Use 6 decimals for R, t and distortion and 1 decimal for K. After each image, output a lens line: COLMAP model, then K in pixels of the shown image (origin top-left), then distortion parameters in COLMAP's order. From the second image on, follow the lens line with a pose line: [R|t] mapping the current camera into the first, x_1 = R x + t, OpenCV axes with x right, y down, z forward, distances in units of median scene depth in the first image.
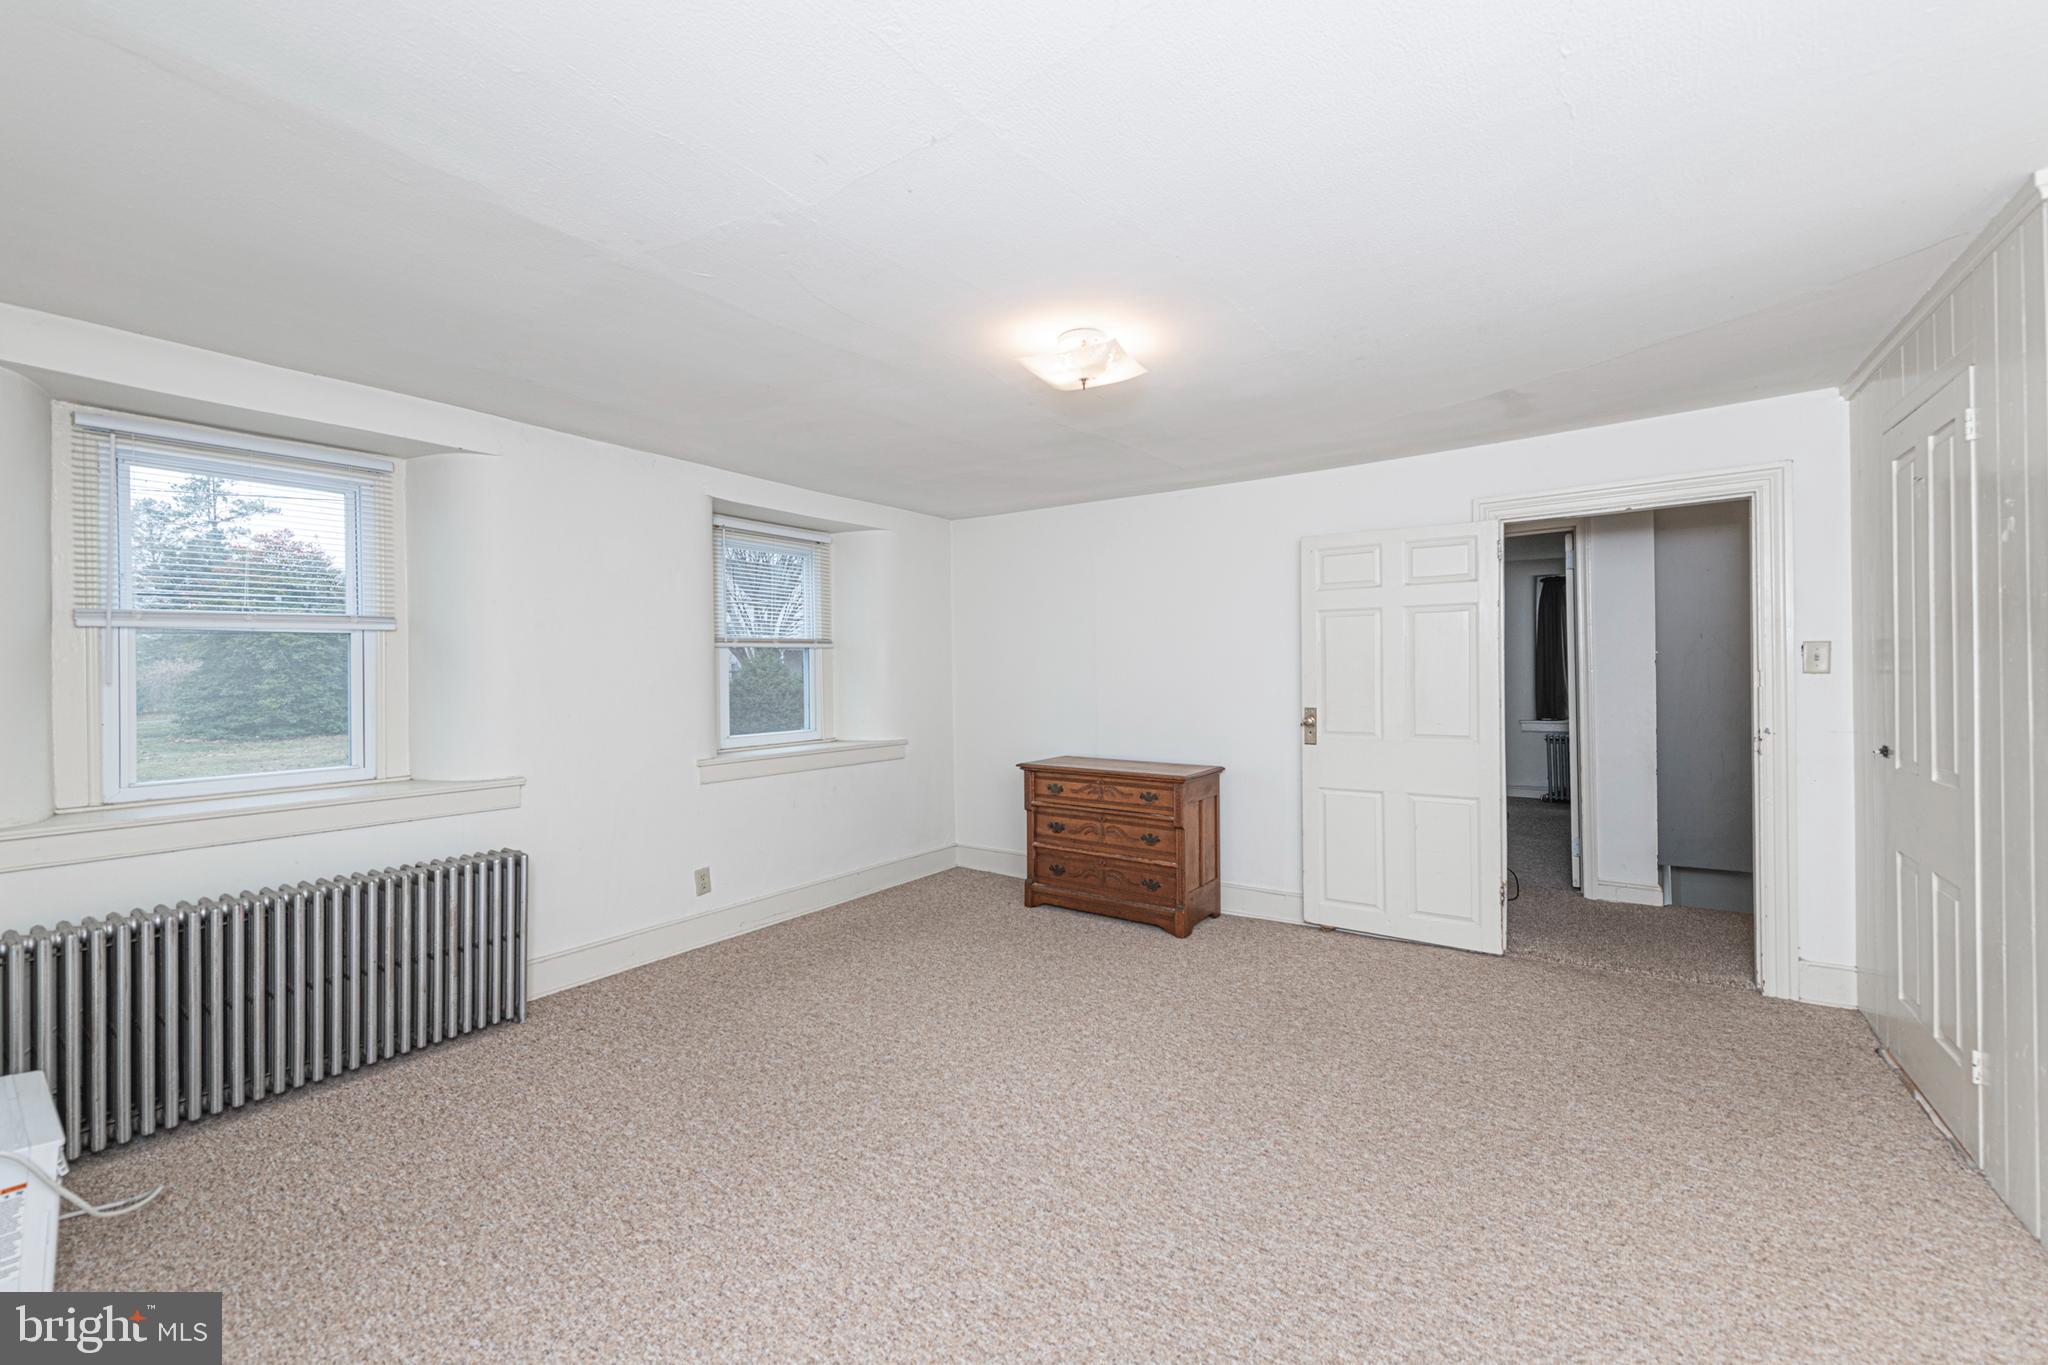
lens RADIAL K [[812.6, 0, 1027.3], [0, 812.6, 678.5], [0, 0, 1]] dist [0.006323, -0.000240]
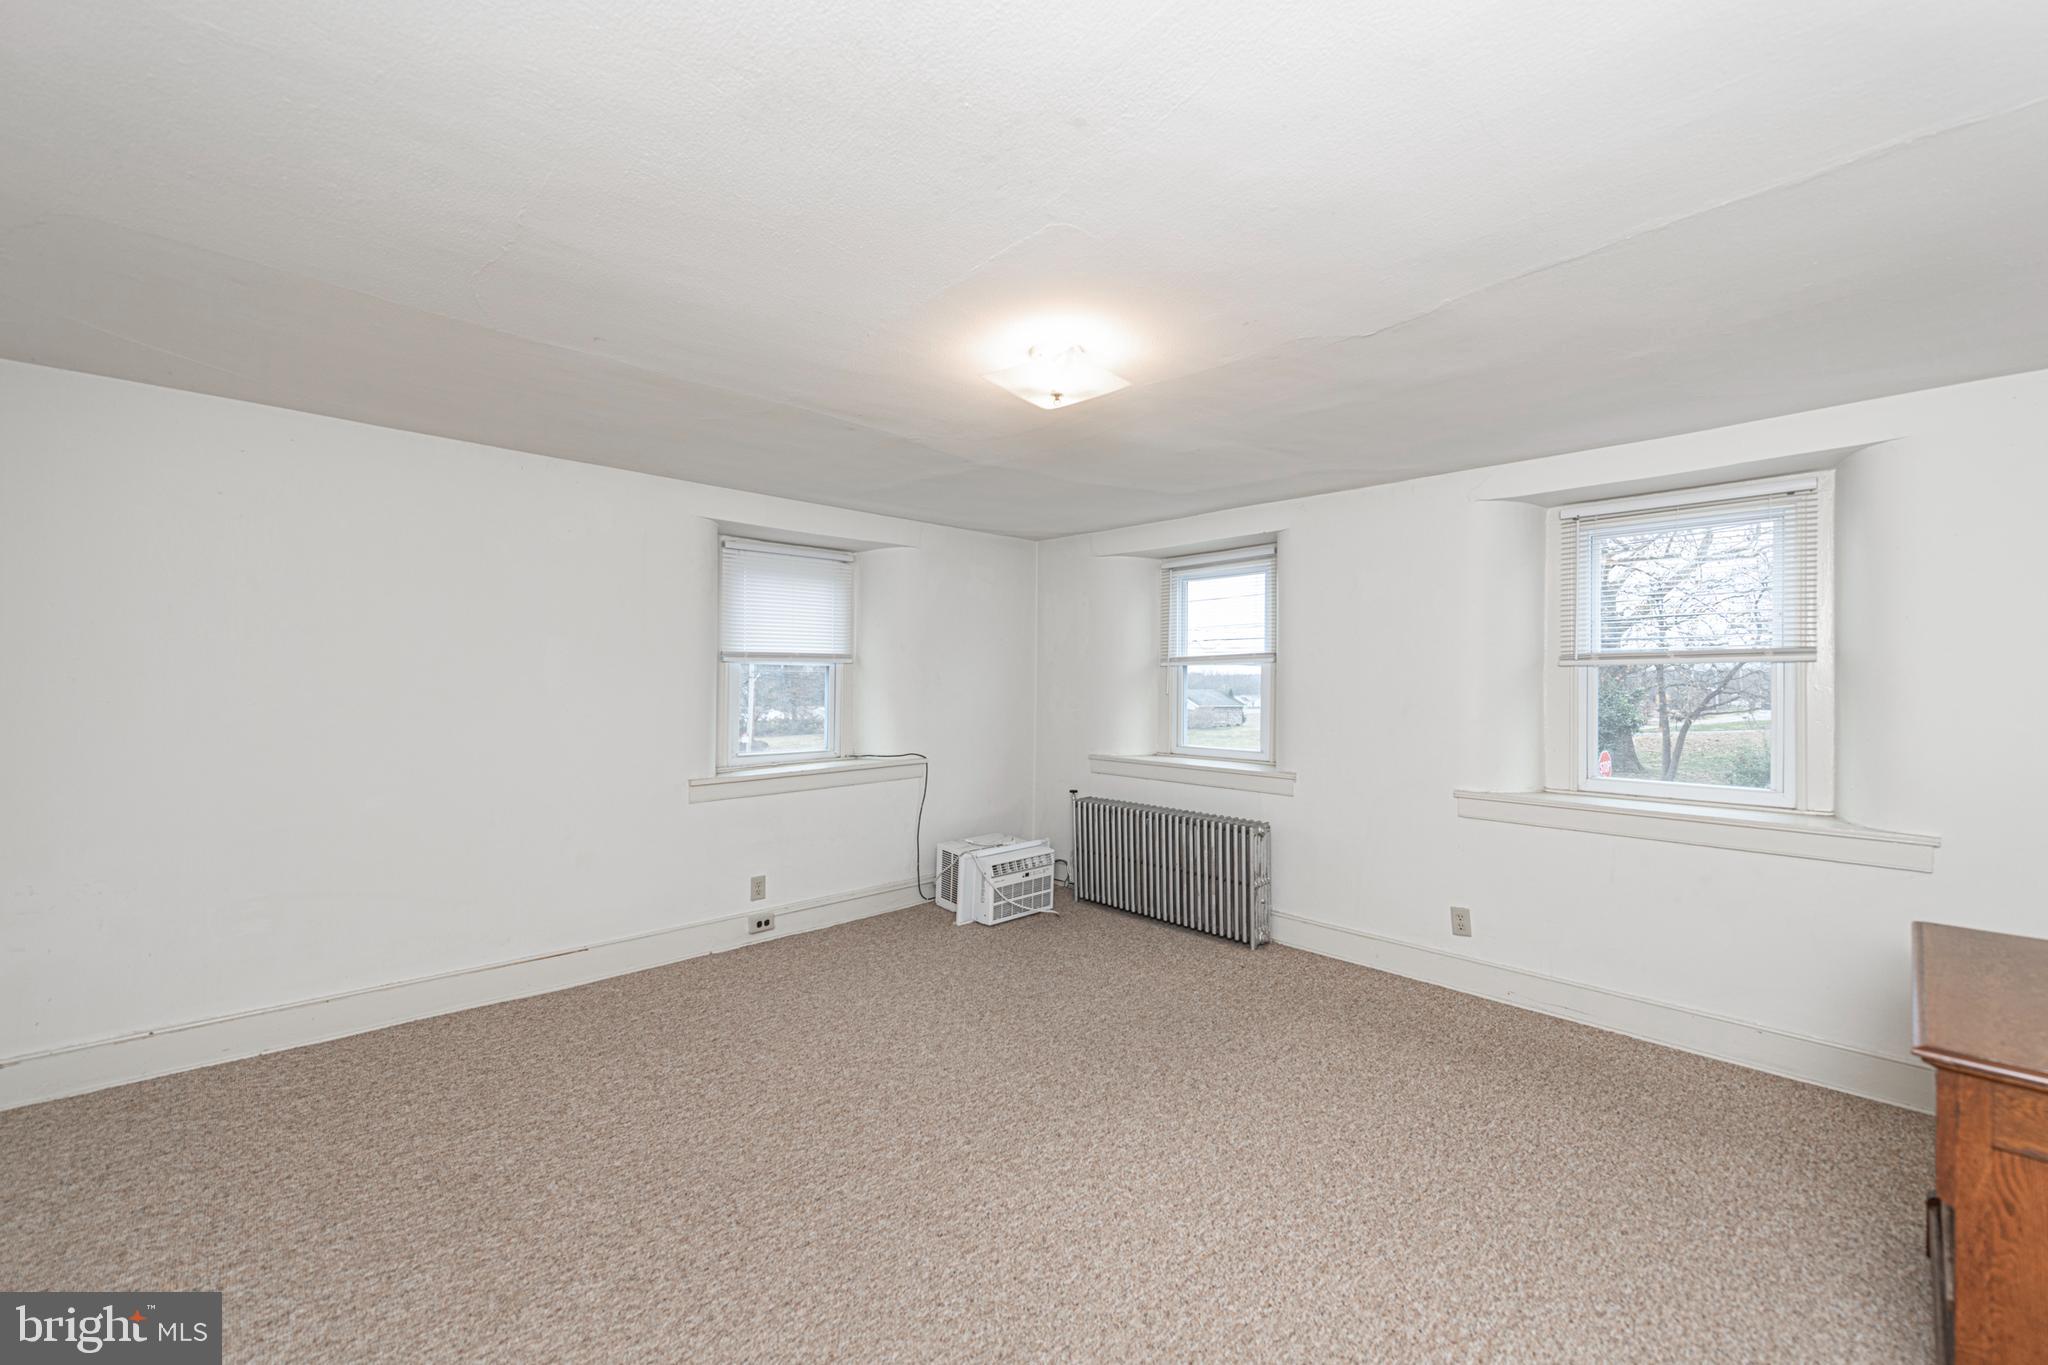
lens RADIAL K [[812.6, 0, 1027.3], [0, 812.6, 678.5], [0, 0, 1]] dist [0.006323, -0.000240]
pose [[-0.192534, 0.009872, -0.981241, 0.807331], [-0.013088, 0.999835, 0.012627, -0.042368], [0.981203, 0.015274, -0.192373, 0.929916]]
